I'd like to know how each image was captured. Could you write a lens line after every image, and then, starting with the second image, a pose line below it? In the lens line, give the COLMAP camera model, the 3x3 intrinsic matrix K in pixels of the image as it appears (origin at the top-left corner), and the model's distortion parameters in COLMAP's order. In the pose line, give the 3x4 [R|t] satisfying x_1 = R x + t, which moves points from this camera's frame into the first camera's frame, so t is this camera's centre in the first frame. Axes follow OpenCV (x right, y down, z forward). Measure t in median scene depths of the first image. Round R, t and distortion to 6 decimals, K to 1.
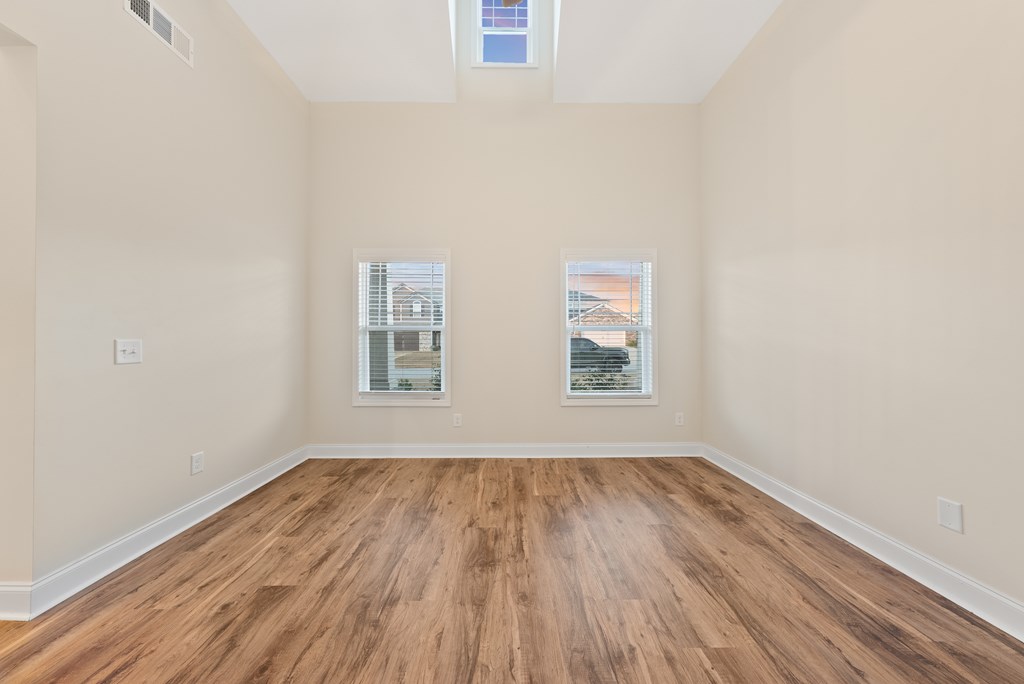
lens RADIAL K [[354.4, 0, 519.5], [0, 354.4, 335.1], [0, 0, 1]] dist [-0.003097, 0.000064]
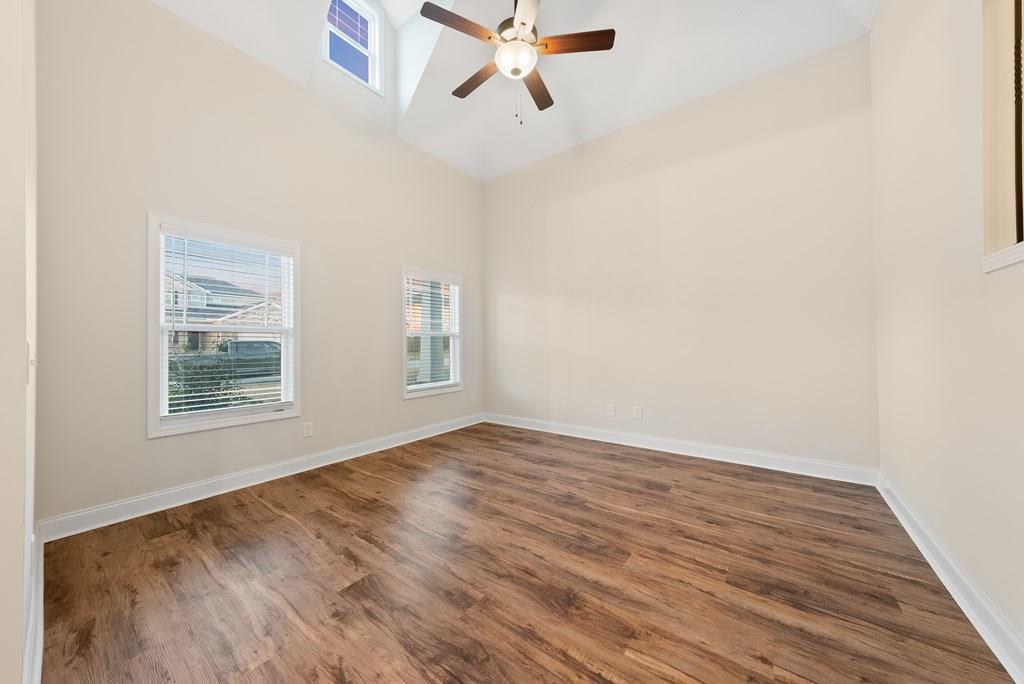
lens RADIAL K [[354.4, 0, 519.5], [0, 354.4, 335.1], [0, 0, 1]] dist [-0.003097, 0.000064]
pose [[0.591840, 0.016559, 0.805885, -0.733595], [-0.008298, 0.999861, -0.014451, 0.001252], [-0.806013, 0.001866, 0.591895, 0.003470]]
